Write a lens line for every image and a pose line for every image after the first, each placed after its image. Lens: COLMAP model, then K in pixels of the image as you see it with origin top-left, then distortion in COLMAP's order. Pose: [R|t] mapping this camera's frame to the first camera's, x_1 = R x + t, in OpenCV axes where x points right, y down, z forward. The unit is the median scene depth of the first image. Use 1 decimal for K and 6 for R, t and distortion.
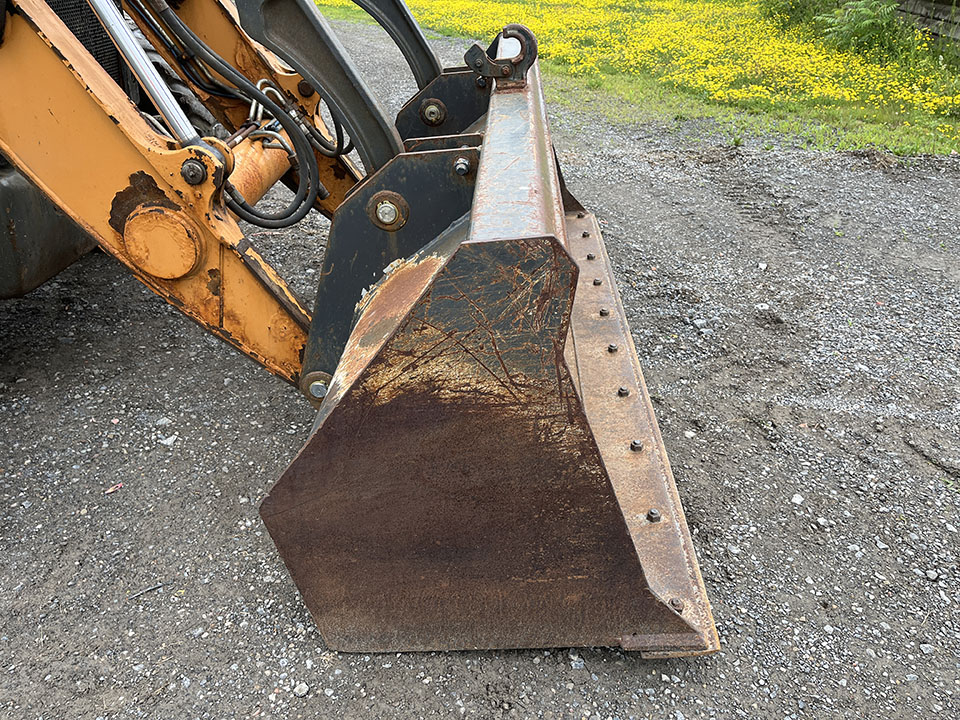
lens RADIAL K [[717.1, 0, 480.0], [0, 717.1, 360.0], [0, 0, 1]] dist [0.111469, -0.150378]
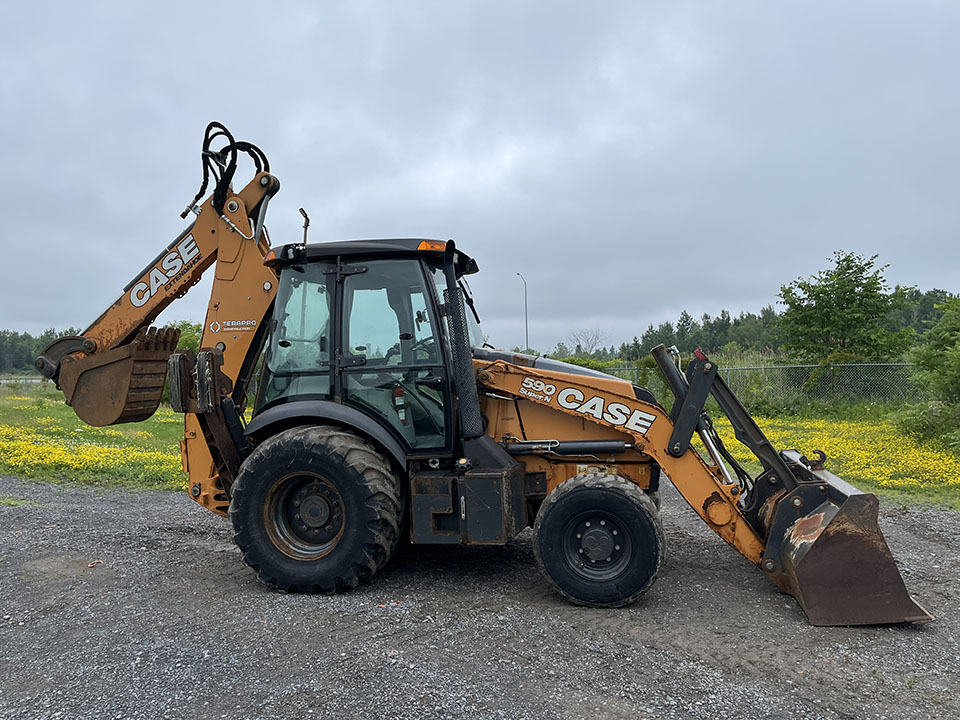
lens RADIAL K [[717.1, 0, 480.0], [0, 717.1, 360.0], [0, 0, 1]] dist [0.111469, -0.150378]
pose [[0.983587, -0.032351, -0.177511, -0.864642], [-0.062748, 0.861061, -0.504615, 0.926441], [0.169172, 0.507471, 0.844899, -2.200810]]
